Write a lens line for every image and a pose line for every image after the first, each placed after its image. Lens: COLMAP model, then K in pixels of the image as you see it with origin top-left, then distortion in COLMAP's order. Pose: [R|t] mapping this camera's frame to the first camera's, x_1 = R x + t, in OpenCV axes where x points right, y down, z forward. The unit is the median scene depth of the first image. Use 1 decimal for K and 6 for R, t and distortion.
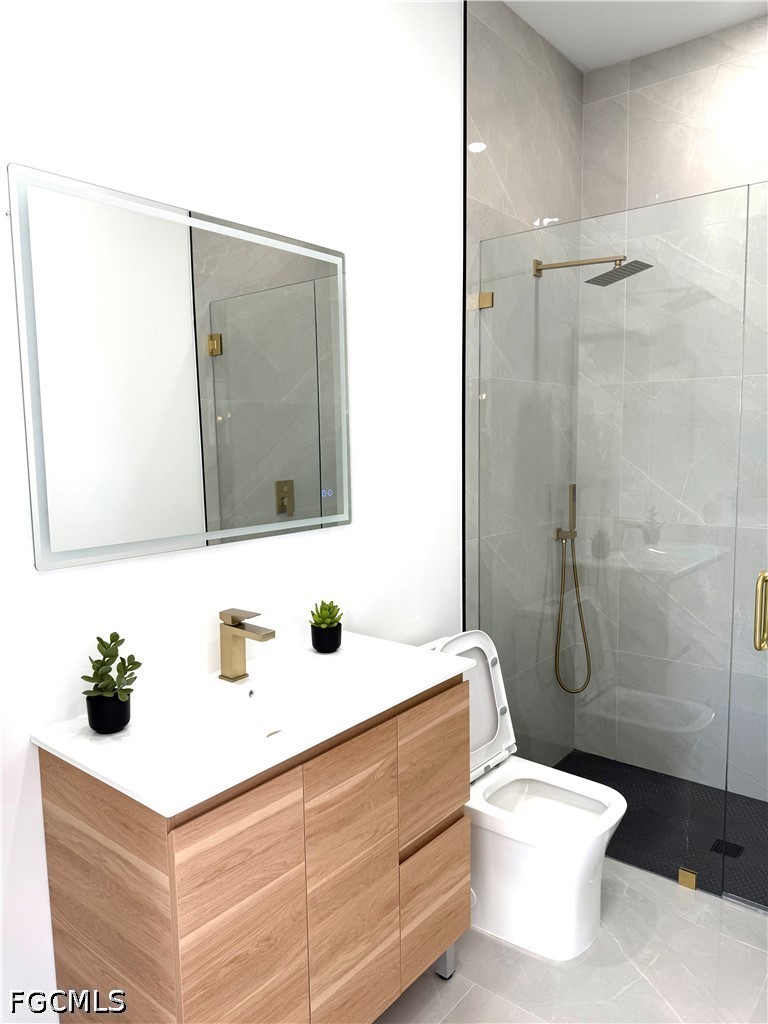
lens RADIAL K [[728.0, 0, 383.0], [0, 728.0, 503.0], [0, 0, 1]] dist [-0.025423, -0.003266]
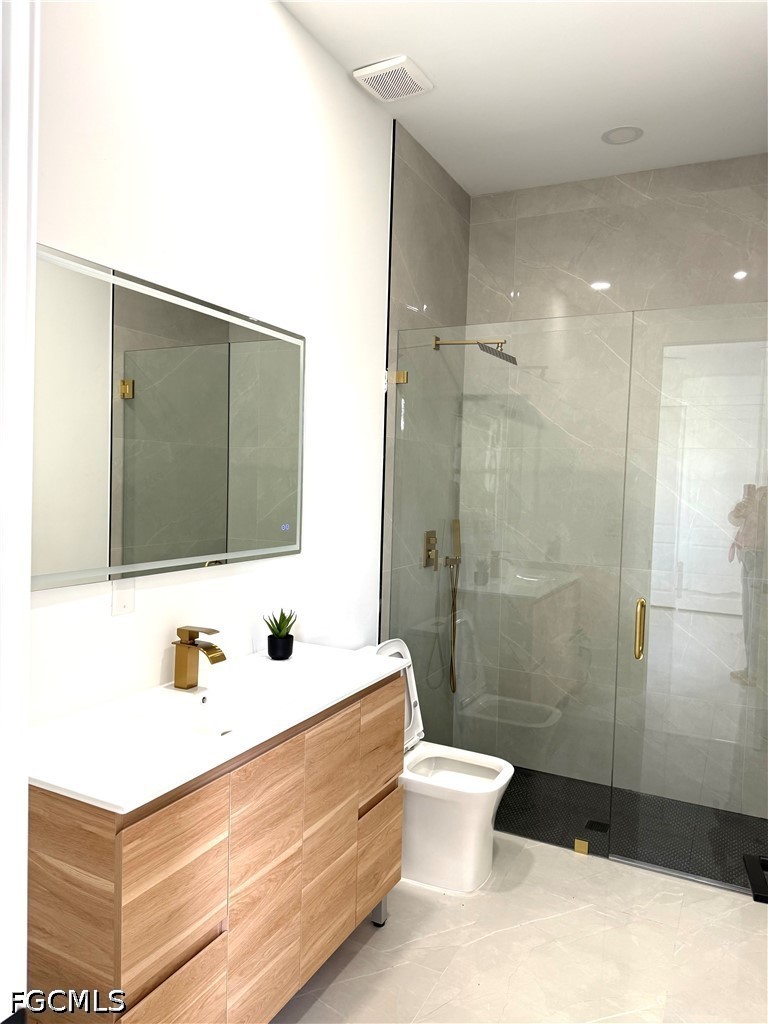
lens RADIAL K [[701.3, 0, 400.6], [0, 701.3, 511.8], [0, 0, 1]] dist [0.004713, -0.007771]
pose [[0.972624, 0.017592, 0.231717, -0.141103], [-0.006011, 0.998701, -0.050590, 0.016707], [-0.232306, 0.047812, 0.971467, -0.175883]]
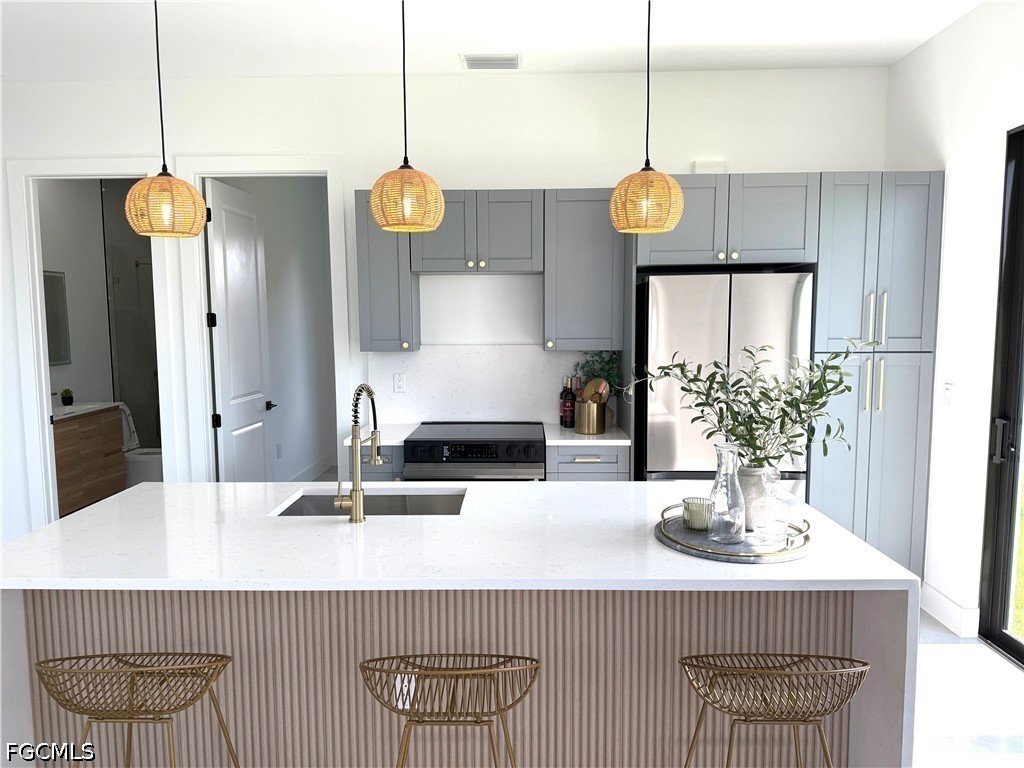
lens RADIAL K [[717.0, 0, 509.6], [0, 717.0, 381.7], [0, 0, 1]] dist [0.154504, -0.247330]
pose [[0.792029, -0.056361, 0.607877, -0.383388], [0.059803, 0.998103, 0.014621, 0.138707], [-0.607548, 0.024773, 0.793897, -2.064716]]
